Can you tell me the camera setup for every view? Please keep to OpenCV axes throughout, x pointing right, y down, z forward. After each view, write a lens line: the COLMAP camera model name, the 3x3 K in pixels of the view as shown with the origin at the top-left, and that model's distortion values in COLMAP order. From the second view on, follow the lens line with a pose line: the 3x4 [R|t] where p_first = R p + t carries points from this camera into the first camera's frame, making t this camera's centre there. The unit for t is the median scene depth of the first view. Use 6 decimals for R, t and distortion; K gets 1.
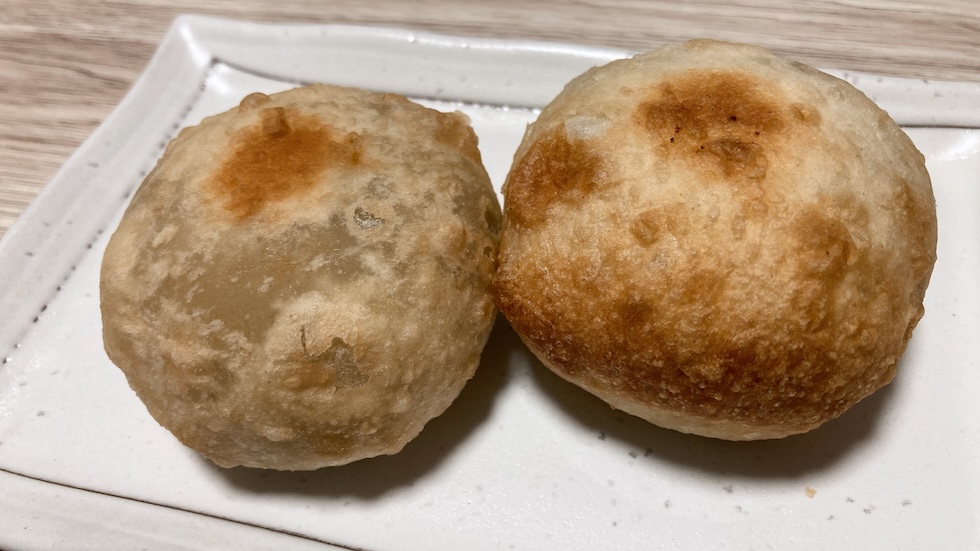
lens RADIAL K [[804.6, 0, 492.2], [0, 804.6, 280.0], [0, 0, 1]] dist [0.010791, -0.116057]
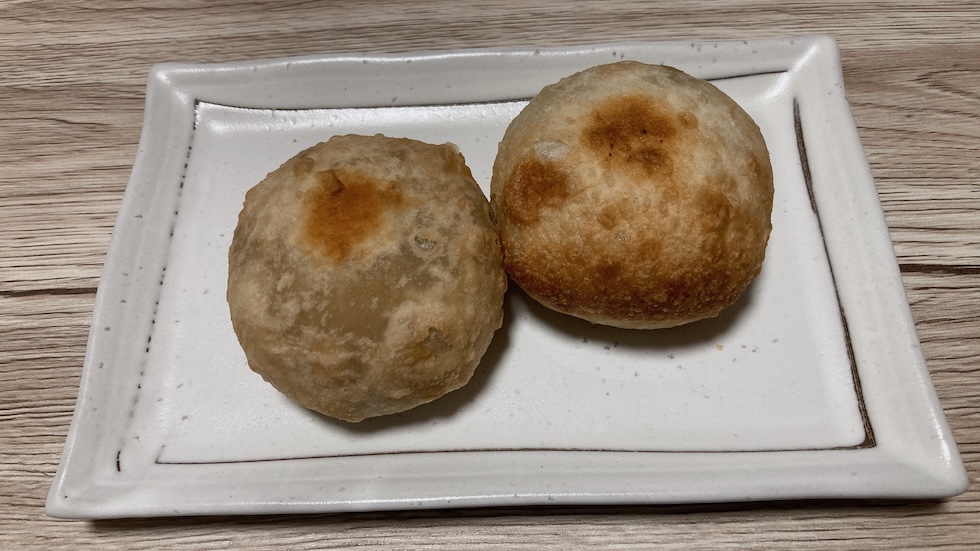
lens RADIAL K [[723.2, 0, 519.3], [0, 723.2, 291.5], [0, 0, 1]] dist [0.107457, -0.336822]
pose [[0.963007, -0.215457, 0.161848, -0.227189], [0.186114, 0.966131, 0.178753, -0.201164], [-0.194880, -0.142018, 0.970491, -0.359704]]
